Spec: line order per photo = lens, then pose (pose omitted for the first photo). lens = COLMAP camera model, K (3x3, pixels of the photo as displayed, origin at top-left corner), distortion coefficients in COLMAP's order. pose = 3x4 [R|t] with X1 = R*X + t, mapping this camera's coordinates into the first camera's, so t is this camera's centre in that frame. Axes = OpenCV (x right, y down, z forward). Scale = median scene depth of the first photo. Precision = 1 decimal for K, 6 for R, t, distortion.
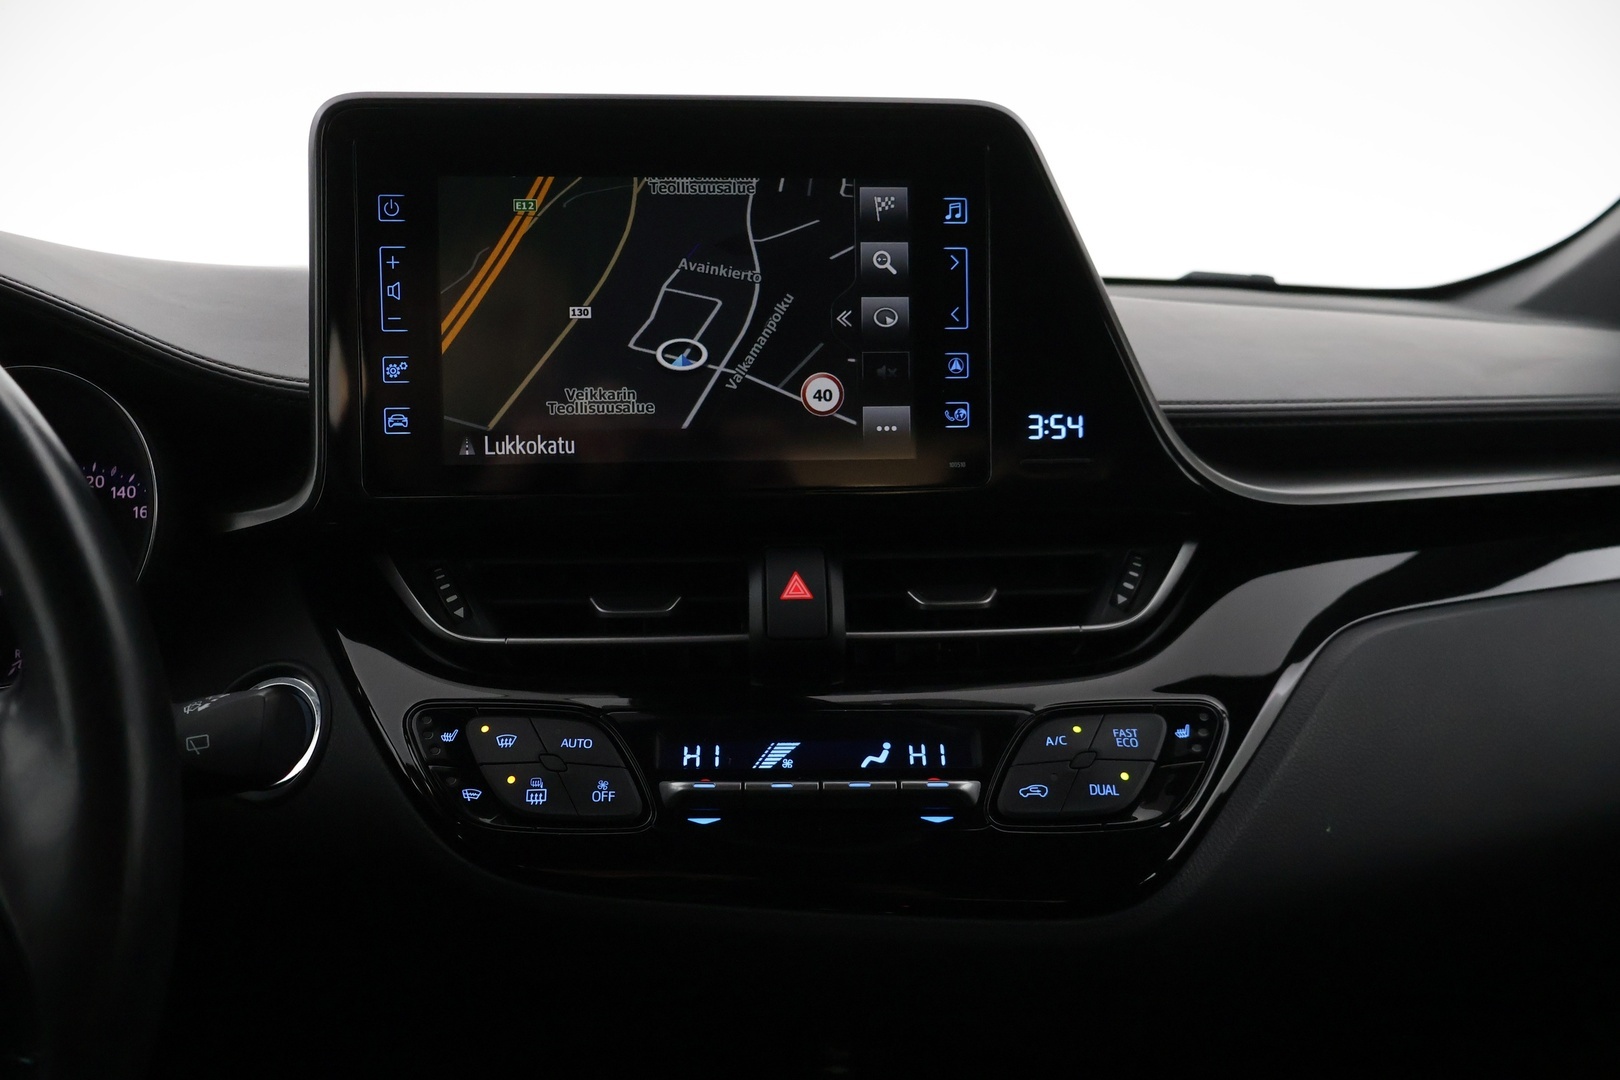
lens RADIAL K [[1432.2, 0, 810.0], [0, 1432.2, 540.0], [0, 0, 1]] dist [-0.000152, 0.001993]
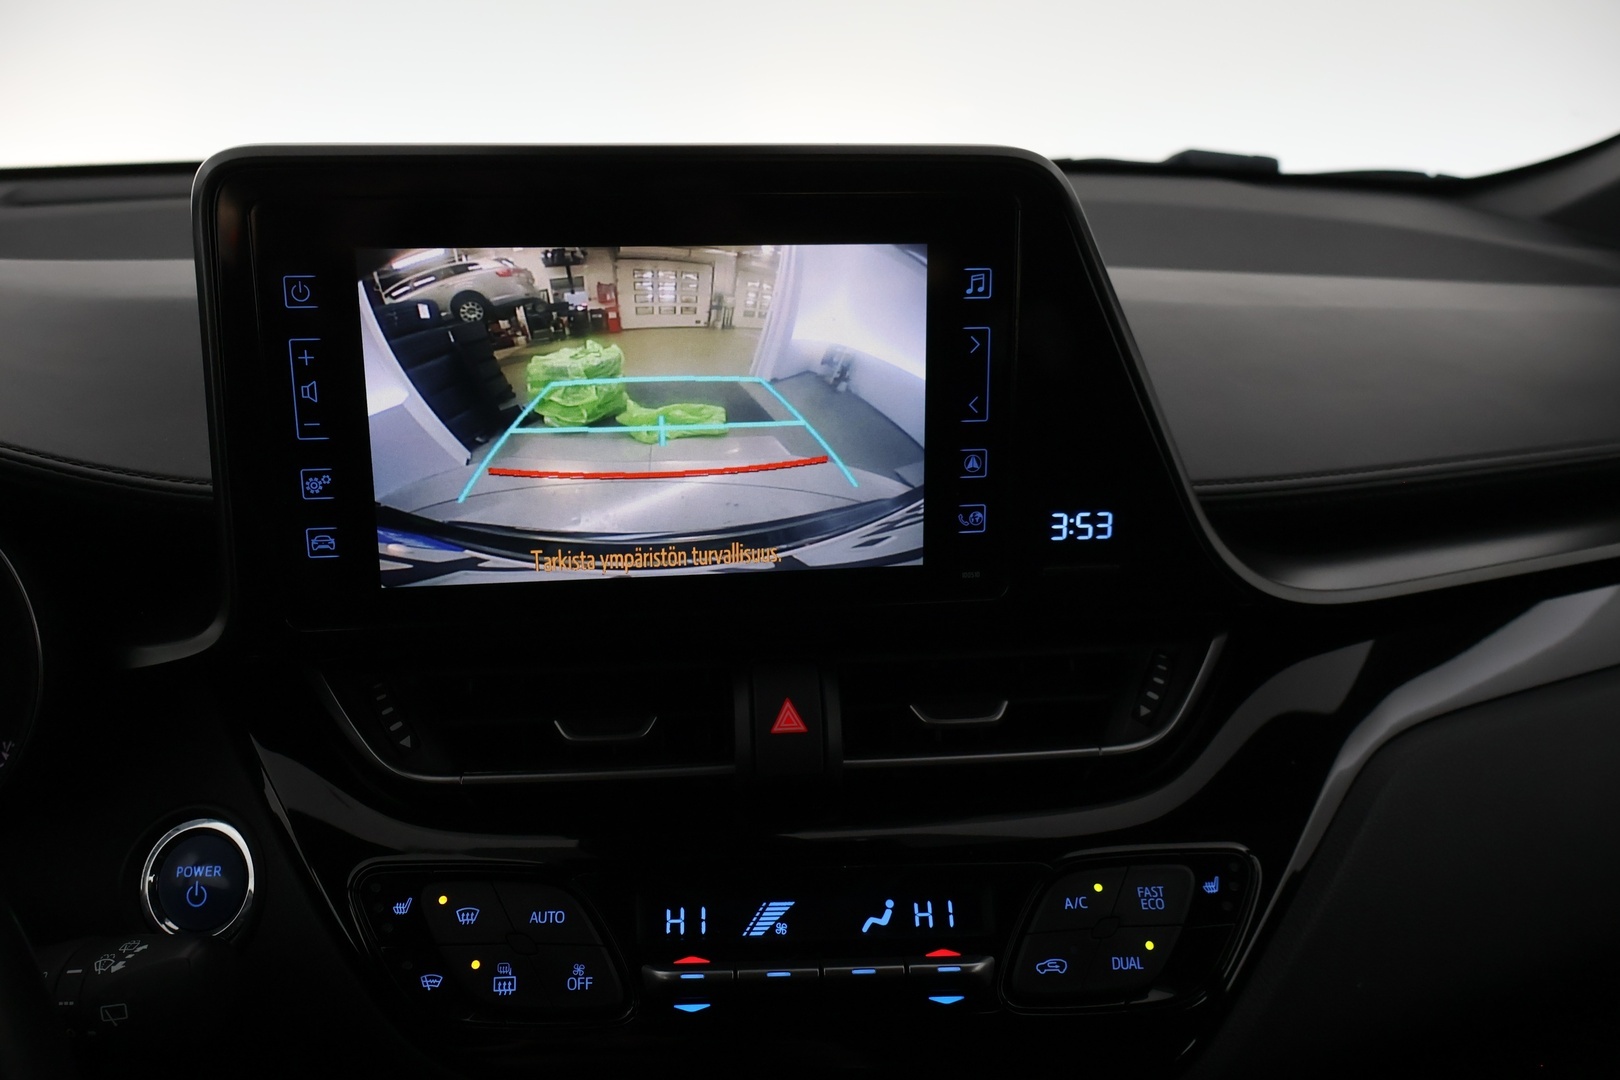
lens RADIAL K [[1432.2, 0, 810.0], [0, 1432.2, 540.0], [0, 0, 1]] dist [-0.000152, 0.001993]
pose [[0.998798, -0.000913, 0.048997, -0.040596], [-0.008597, 0.981059, 0.193518, -0.253642], [-0.048246, -0.193707, 0.979872, 0.152932]]
